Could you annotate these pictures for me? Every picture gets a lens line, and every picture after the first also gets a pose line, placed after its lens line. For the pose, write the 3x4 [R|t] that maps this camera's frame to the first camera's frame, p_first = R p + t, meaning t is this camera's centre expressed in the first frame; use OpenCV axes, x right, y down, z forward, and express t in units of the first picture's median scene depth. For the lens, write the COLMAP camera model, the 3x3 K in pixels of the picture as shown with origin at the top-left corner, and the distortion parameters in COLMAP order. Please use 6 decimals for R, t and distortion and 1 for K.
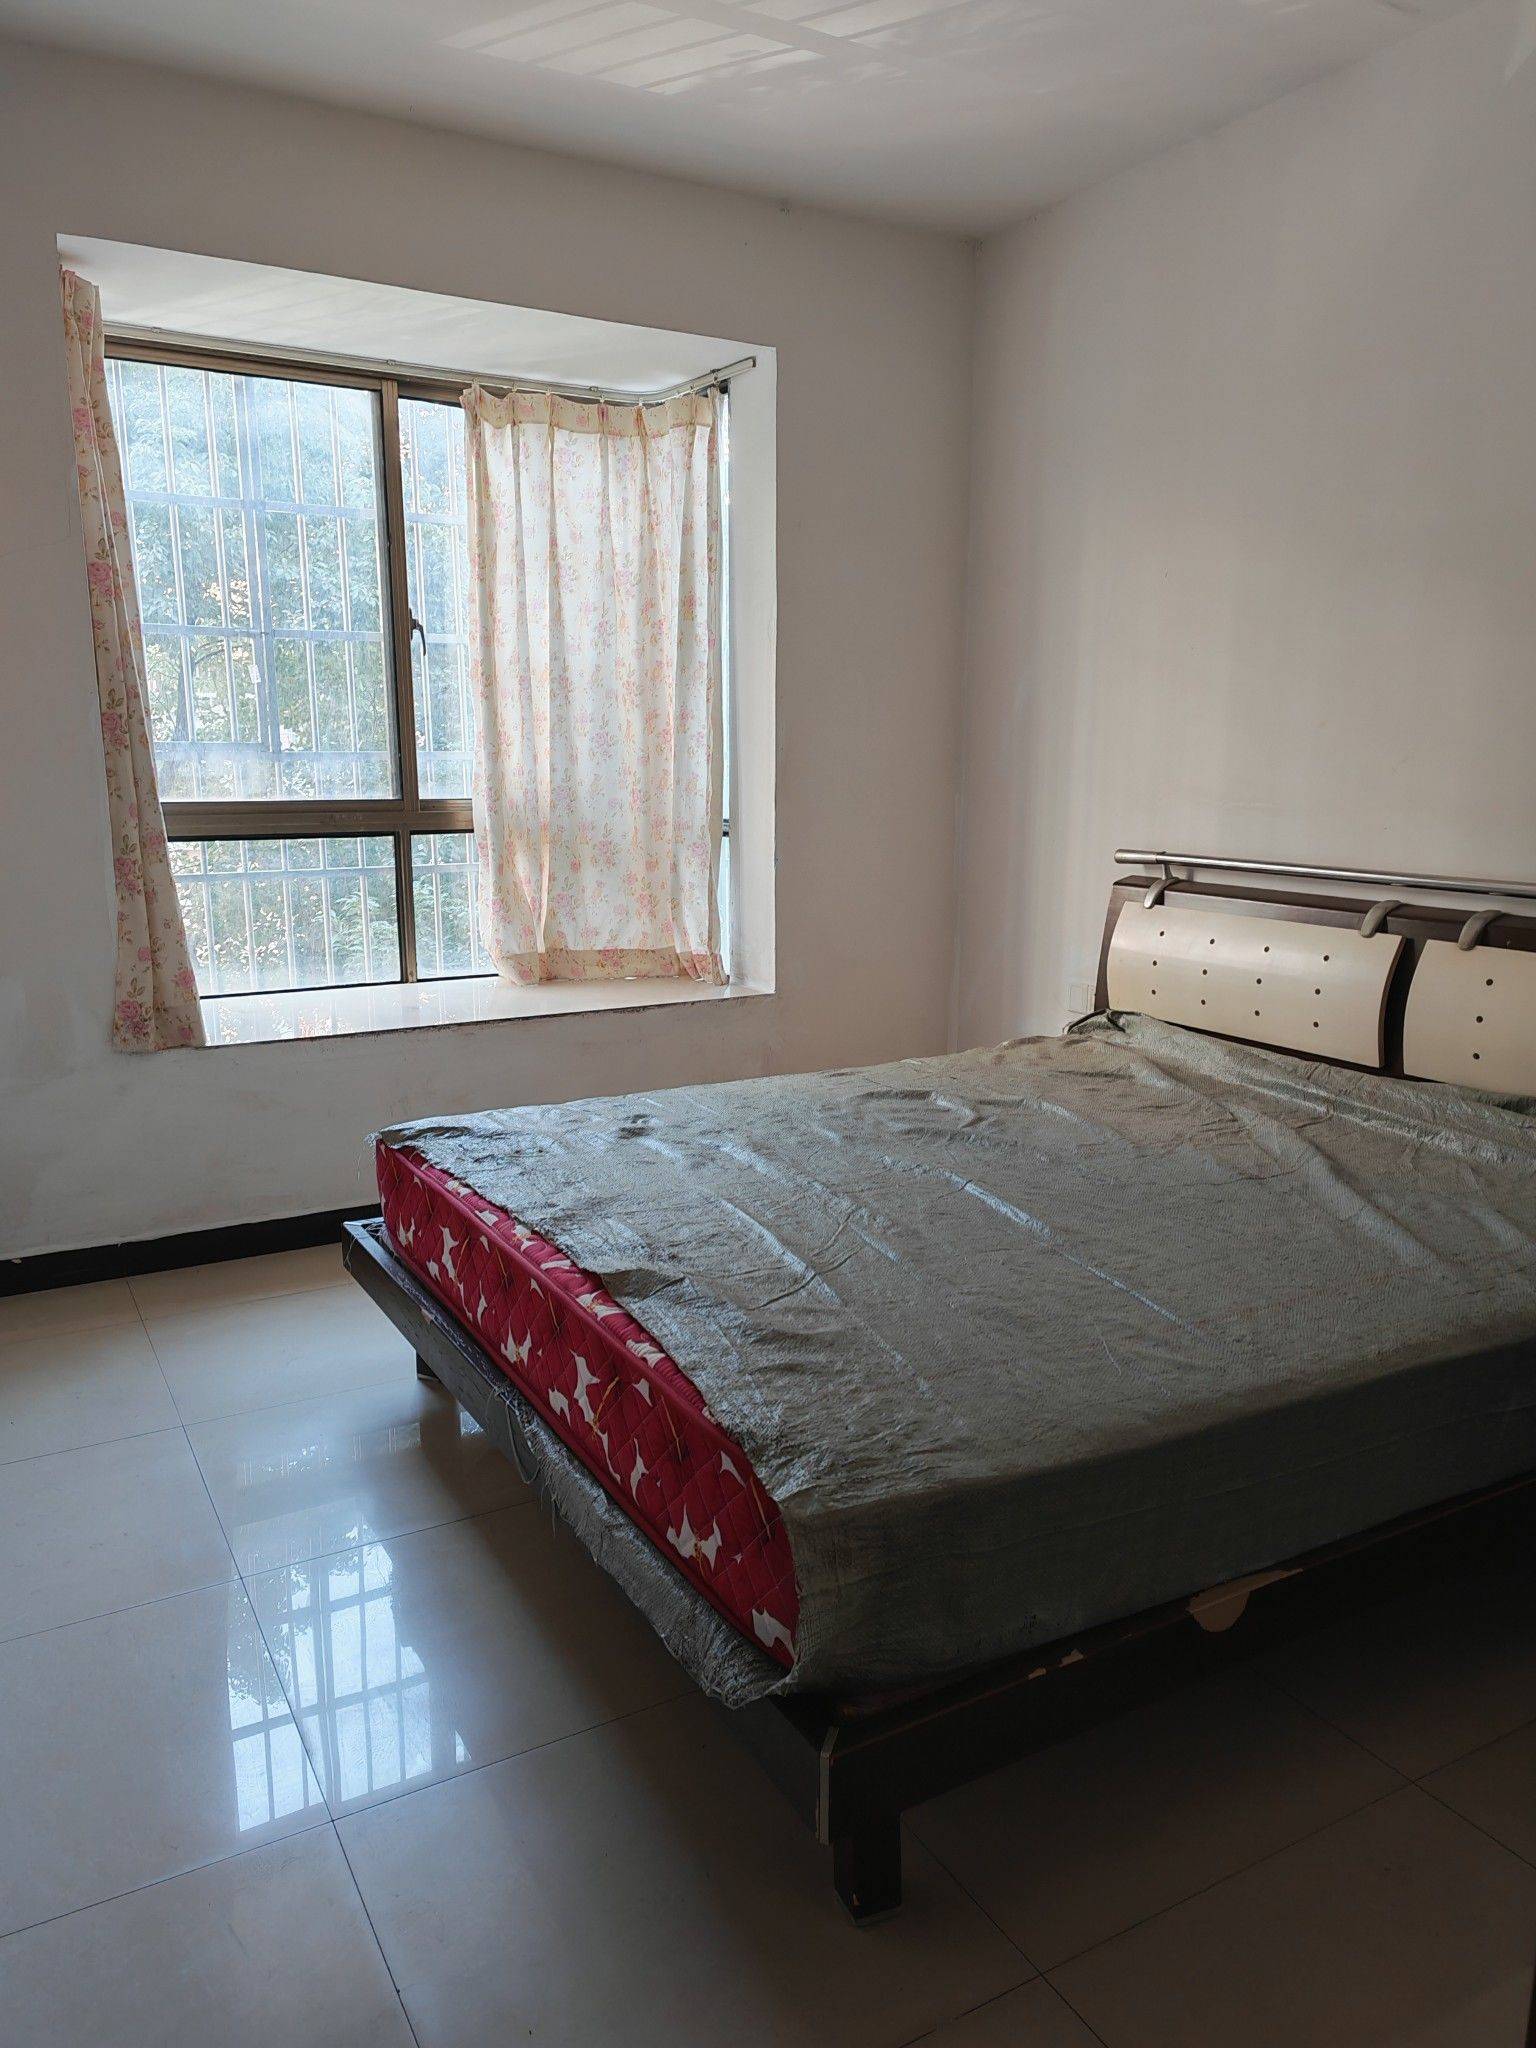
lens RADIAL K [[1530.7, 0, 764.4], [0, 1530.7, 1031.0], [0, 0, 1]] dist [0.029990, -0.000766]
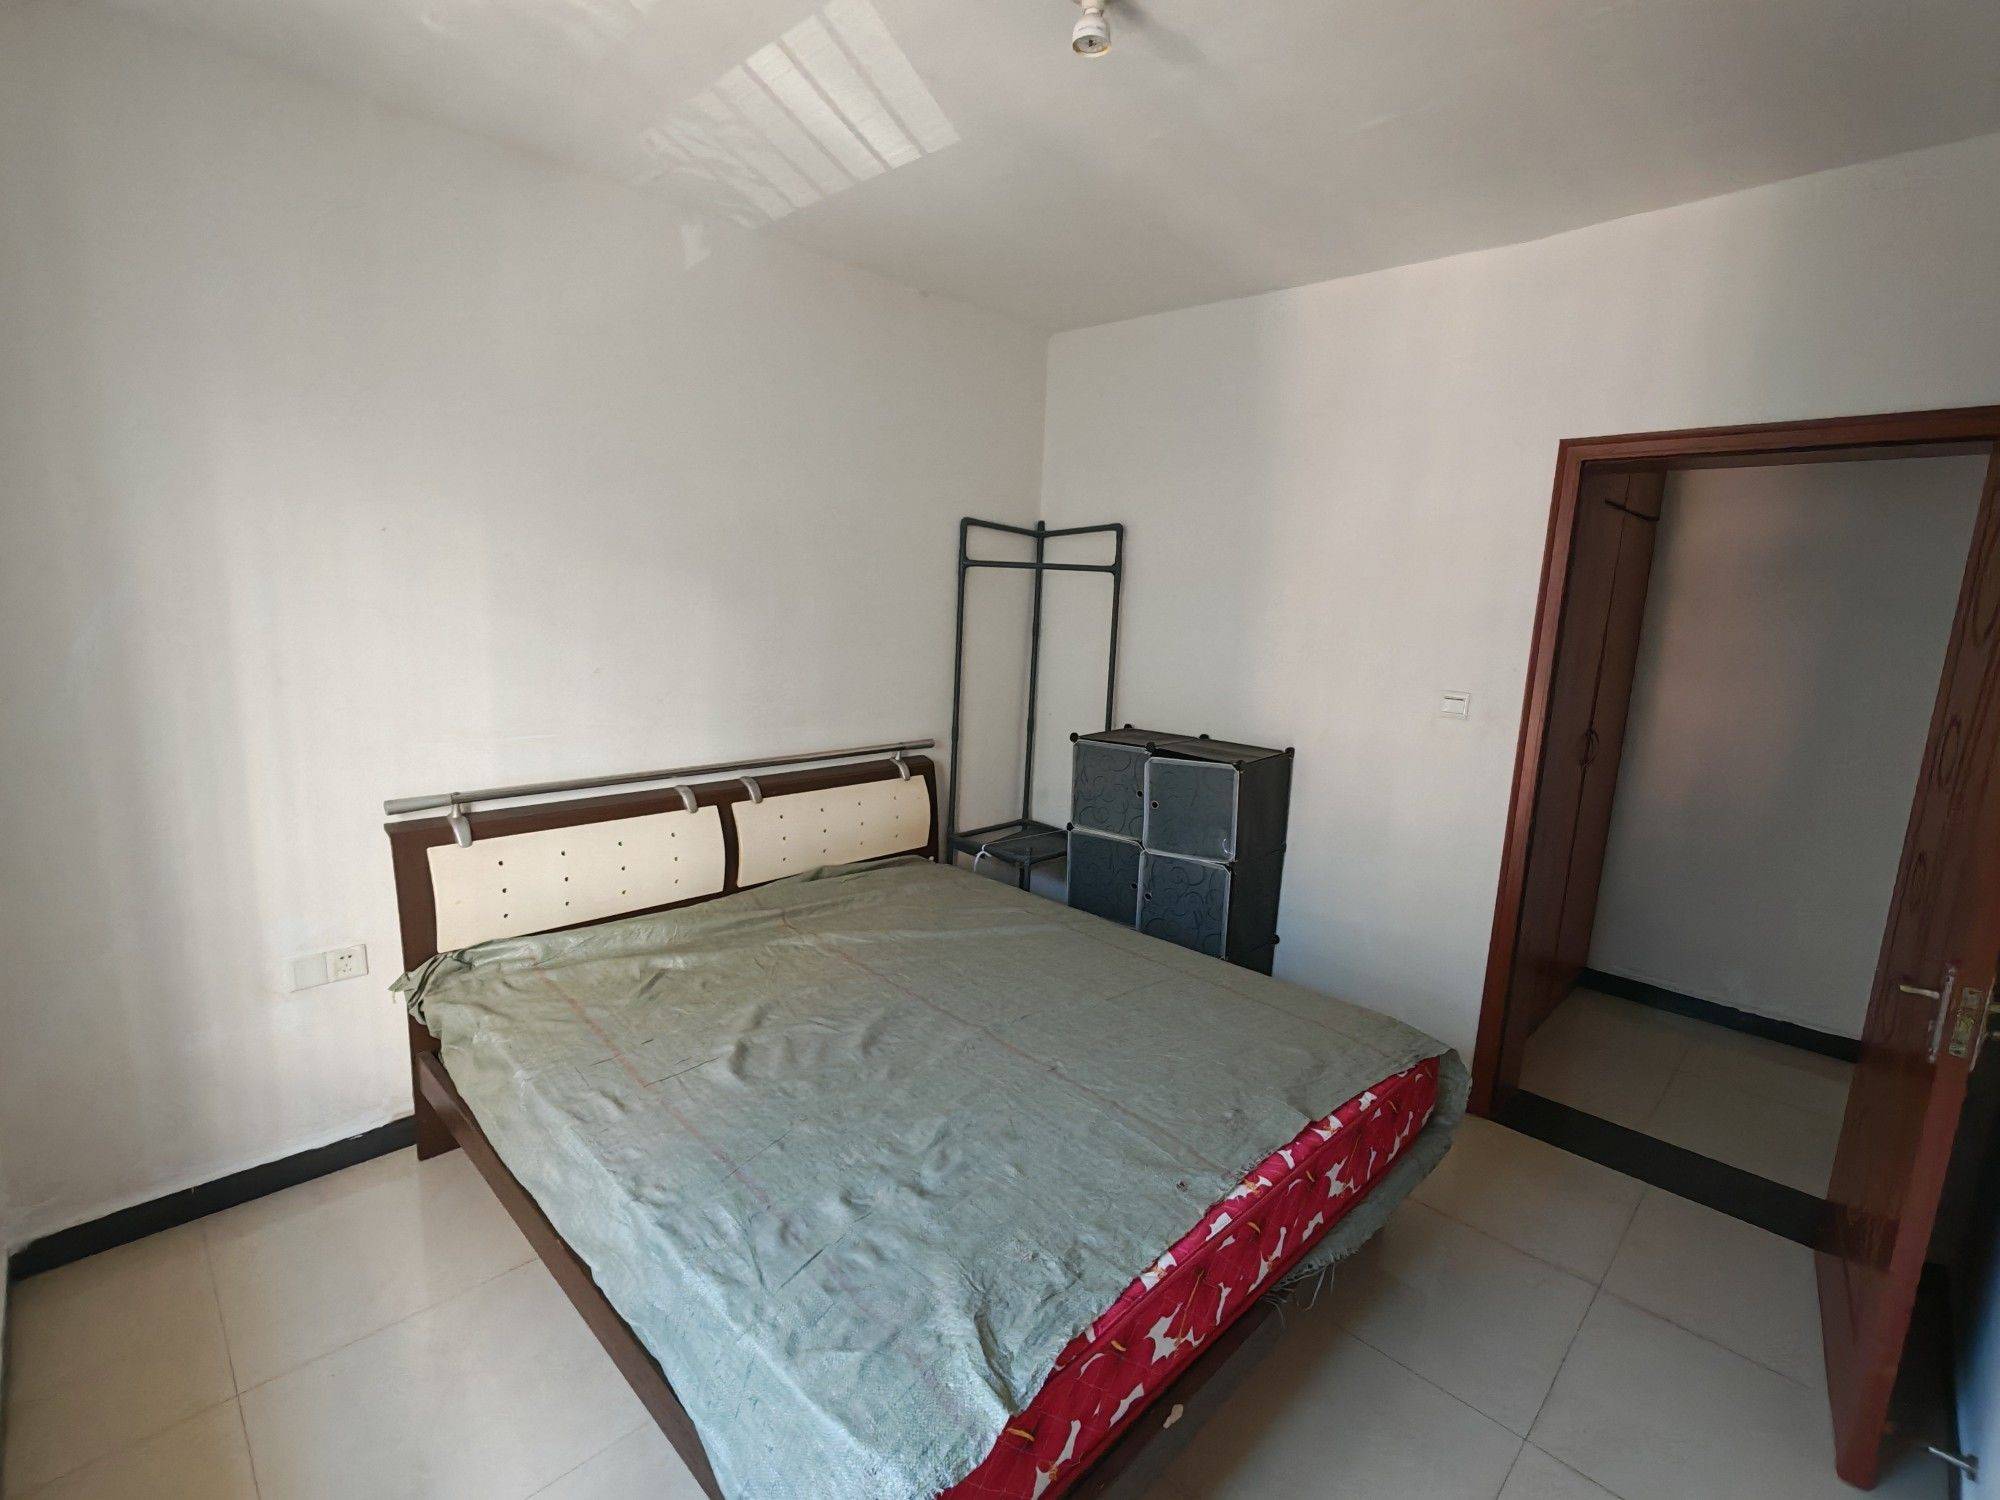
lens RADIAL K [[918.2, 0, 993.1], [0, 918.2, 745.9], [0, 0, 1]] dist [0.000291, 0.001196]
pose [[-0.281547, -0.180428, 0.942432, -0.544531], [0.133637, 0.965218, 0.224714, -0.299645], [-0.950196, 0.189211, -0.247642, 0.976942]]
